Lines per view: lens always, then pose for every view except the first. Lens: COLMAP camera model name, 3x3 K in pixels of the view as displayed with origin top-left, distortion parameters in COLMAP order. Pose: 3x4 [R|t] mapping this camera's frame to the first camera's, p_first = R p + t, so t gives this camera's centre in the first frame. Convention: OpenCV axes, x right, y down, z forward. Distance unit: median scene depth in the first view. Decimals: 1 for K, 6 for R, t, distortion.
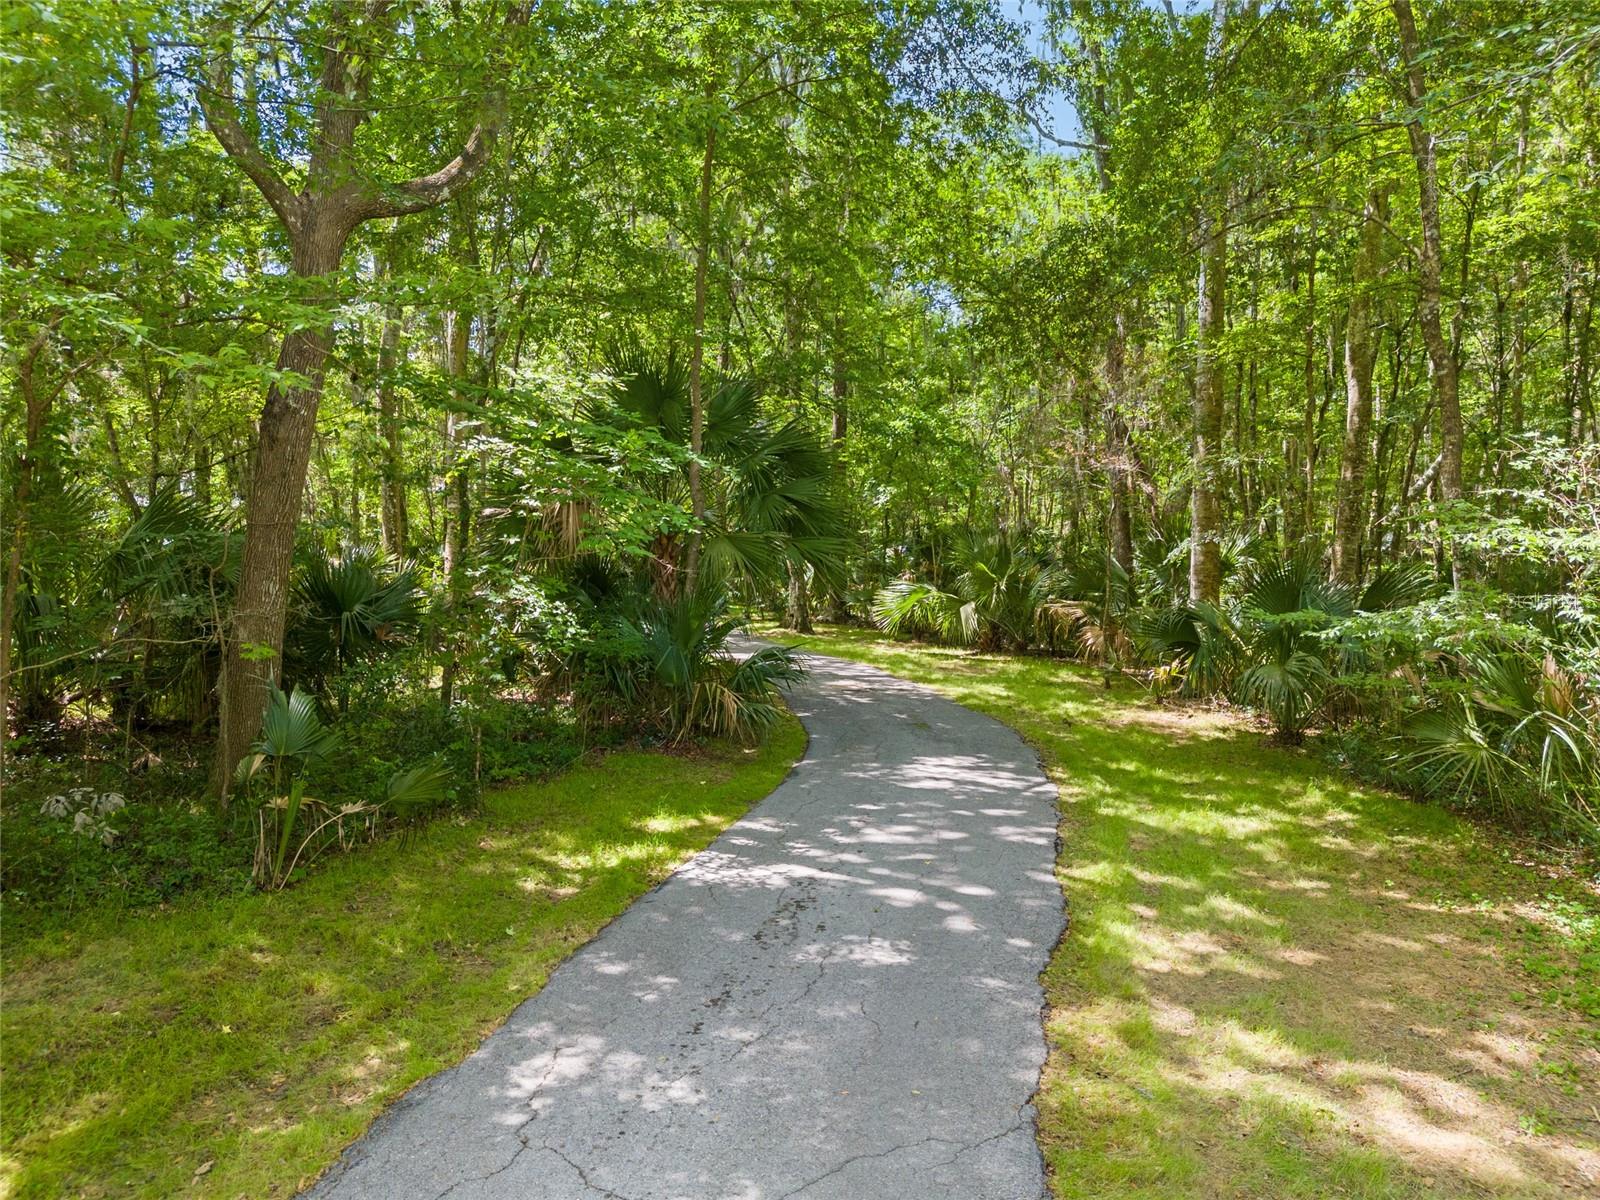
lens RADIAL K [[1164.5, 0, 796.8], [0, 1164.5, 608.2], [0, 0, 1]] dist [0.100839, -0.122422]
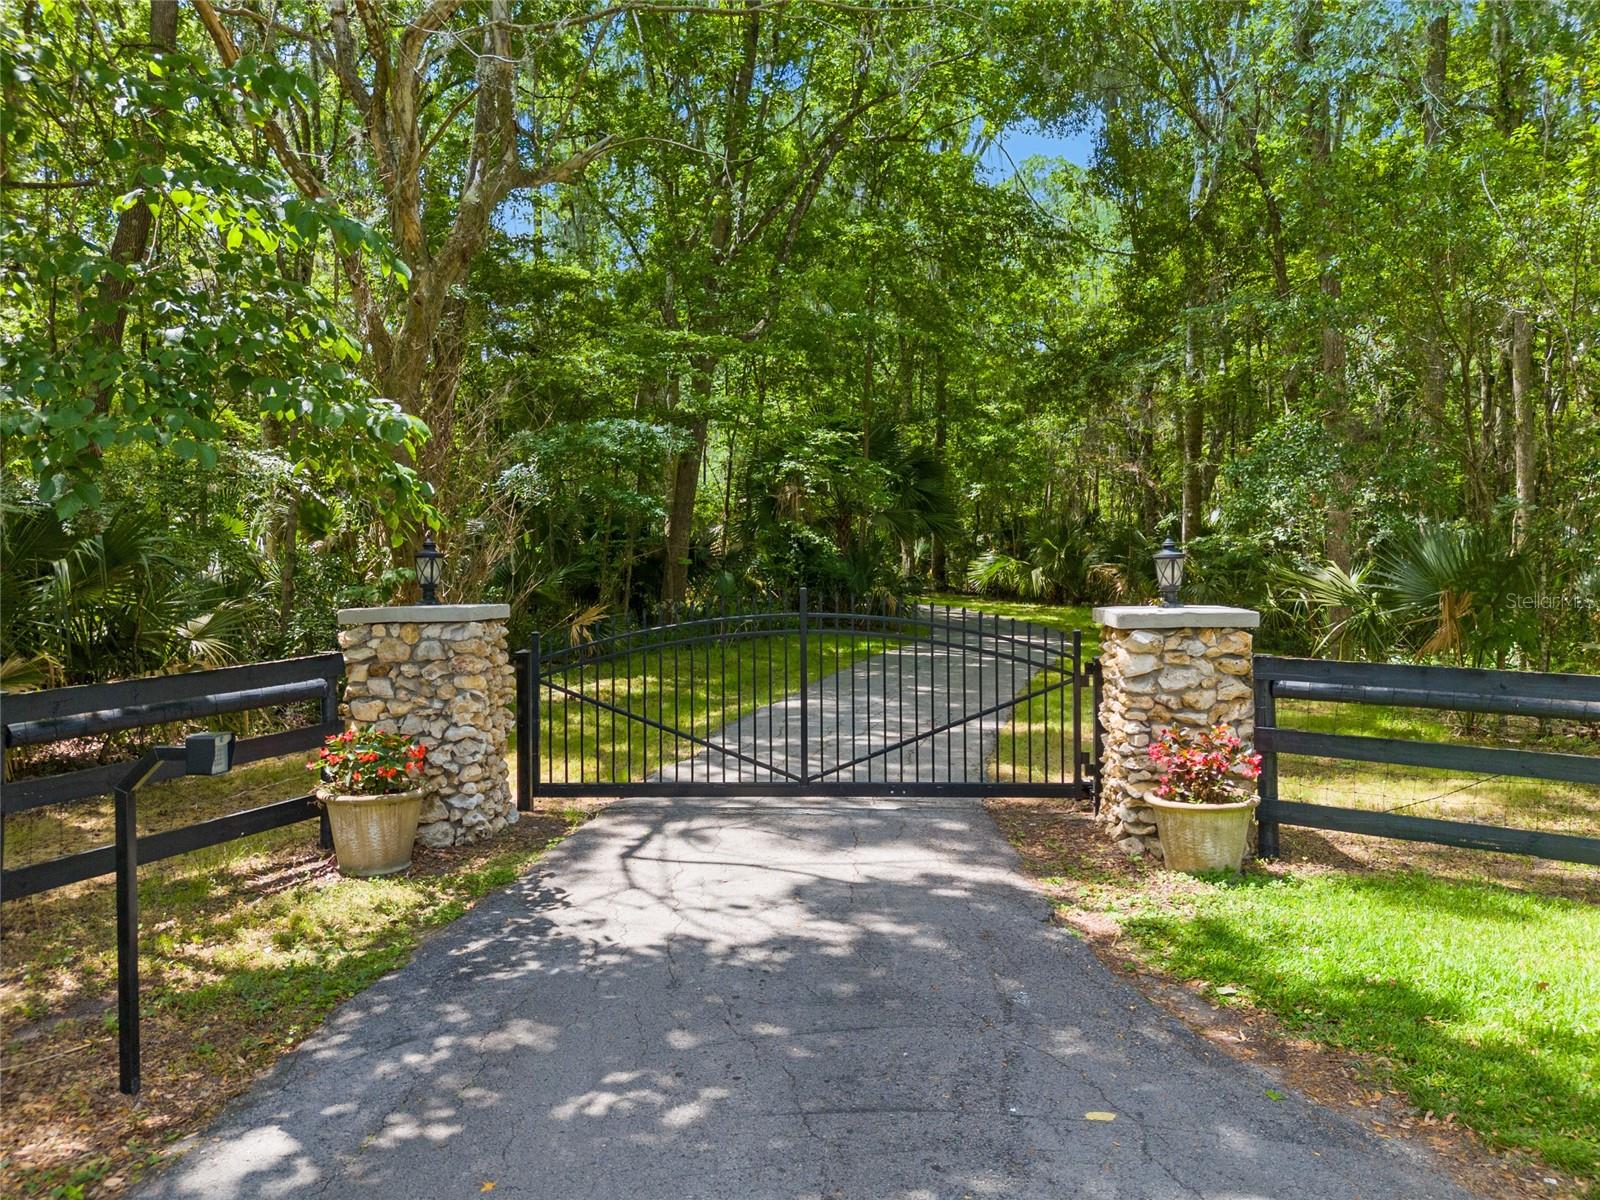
lens RADIAL K [[1164.5, 0, 796.8], [0, 1164.5, 608.2], [0, 0, 1]] dist [0.100839, -0.122422]
pose [[0.997053, -0.001165, -0.076702, -0.030562], [0.001030, 0.999998, -0.001804, 0.044375], [0.076704, 0.001720, 0.997052, -0.395100]]
